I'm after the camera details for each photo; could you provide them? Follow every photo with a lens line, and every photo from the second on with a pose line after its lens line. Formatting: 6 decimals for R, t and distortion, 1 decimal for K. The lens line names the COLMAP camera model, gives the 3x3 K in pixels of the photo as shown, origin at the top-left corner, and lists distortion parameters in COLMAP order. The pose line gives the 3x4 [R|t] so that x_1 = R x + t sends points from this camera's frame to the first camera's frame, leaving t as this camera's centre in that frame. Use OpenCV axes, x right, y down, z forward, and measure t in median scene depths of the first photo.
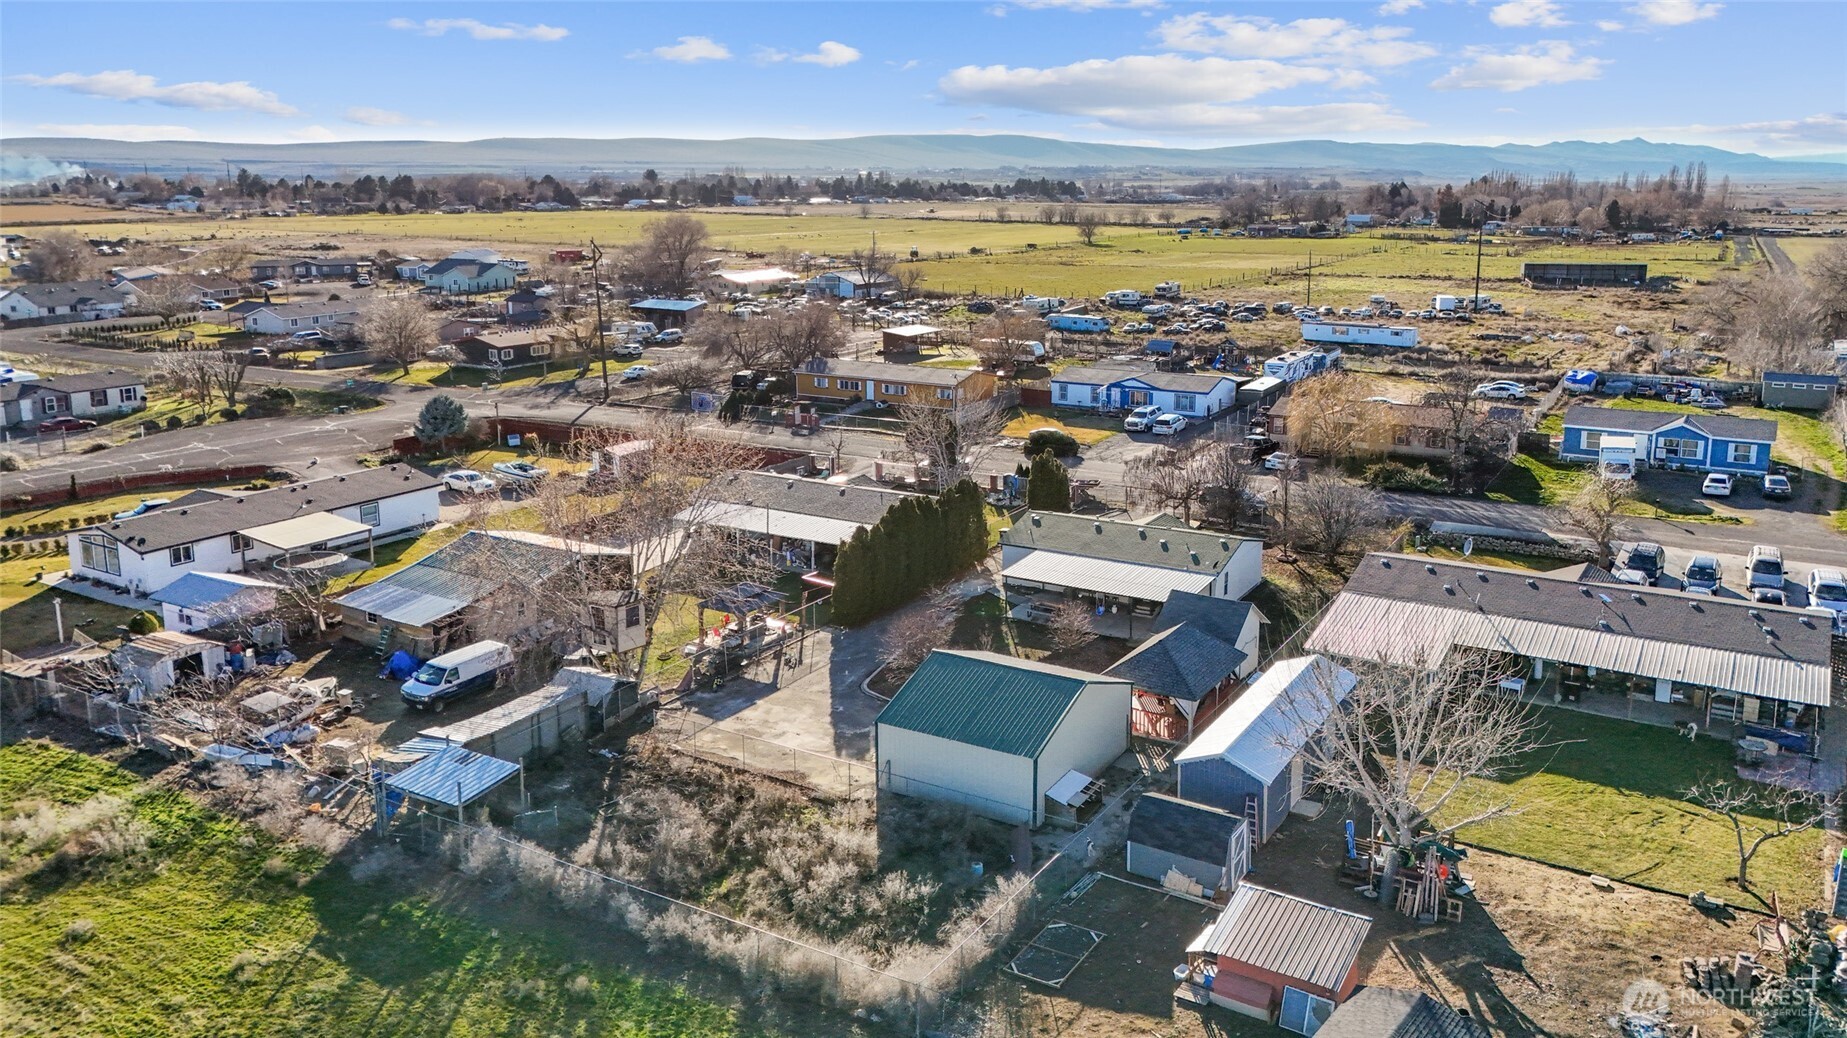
lens RADIAL K [[1300.6, 0, 923.5], [0, 1300.6, 519.0], [0, 0, 1]] dist [0.089605, -0.116612]
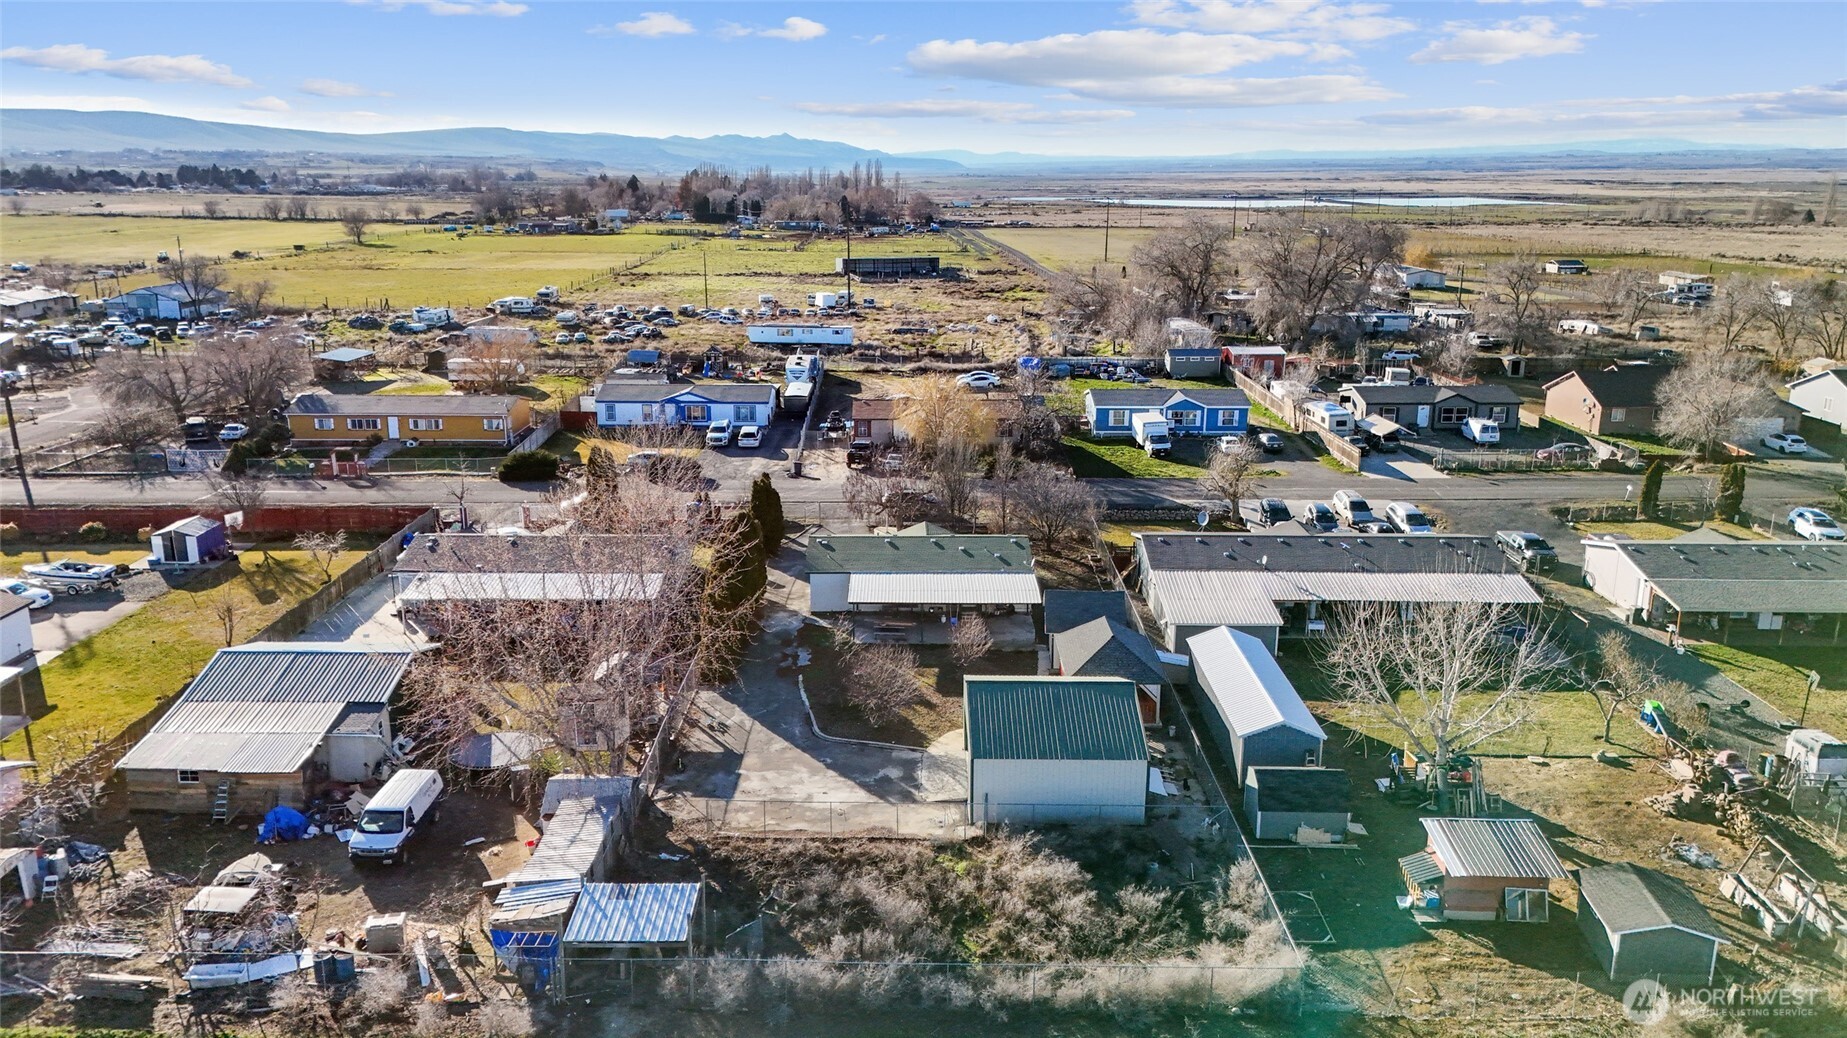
lens RADIAL K [[1347.0, 0, 923.5], [0, 1347.0, 519.0], [0, 0, 1]] dist [0.098499, -0.134398]
pose [[0.871027, -0.120842, 0.476140, -0.376181], [0.123171, 0.992033, 0.026450, -0.040736], [-0.475543, 0.035608, 0.878972, 0.067562]]
